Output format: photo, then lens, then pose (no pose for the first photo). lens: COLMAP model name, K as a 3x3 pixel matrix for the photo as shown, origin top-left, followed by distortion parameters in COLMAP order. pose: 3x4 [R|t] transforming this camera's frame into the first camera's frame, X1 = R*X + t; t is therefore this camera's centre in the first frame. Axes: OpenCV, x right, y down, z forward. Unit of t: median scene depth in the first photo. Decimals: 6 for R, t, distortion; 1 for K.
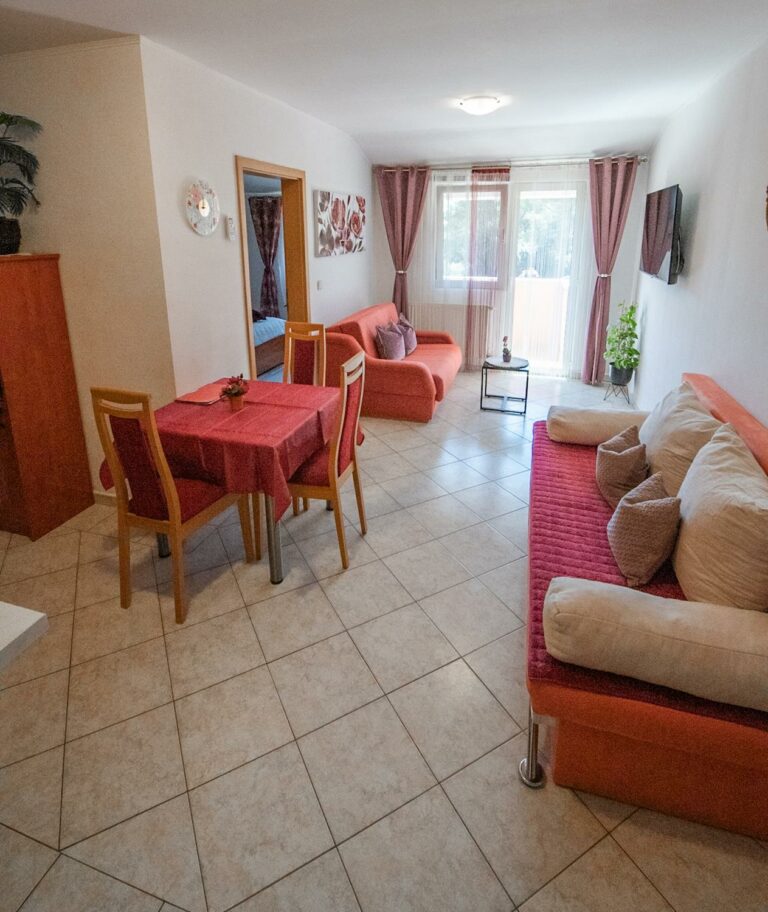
lens RADIAL K [[493.8, 0, 377.9], [0, 493.8, 355.1], [0, 0, 1]] dist [0.003778, -0.011052]
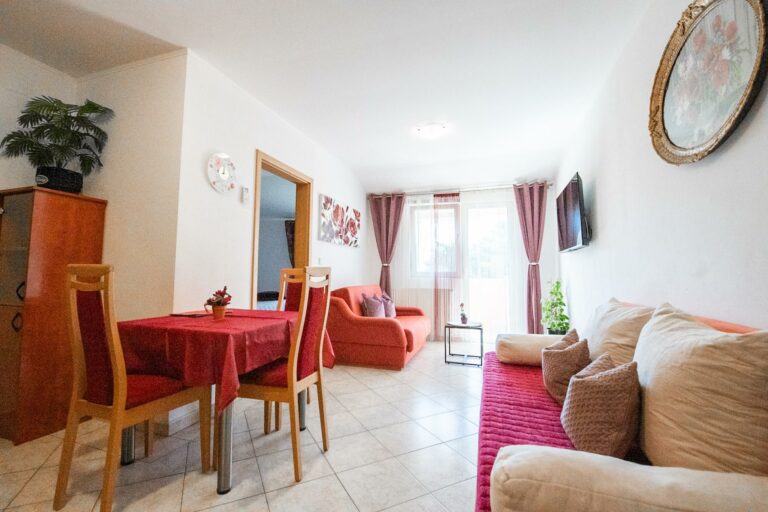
lens RADIAL K [[334.3, 0, 377.3], [0, 334.3, 250.5], [0, 0, 1]] dist [-0.001239, -0.010059]
pose [[0.999711, 0.013733, -0.019722, 0.056589], [-0.019173, 0.950558, -0.309956, 0.114598], [0.014491, 0.310244, 0.950546, 0.135134]]
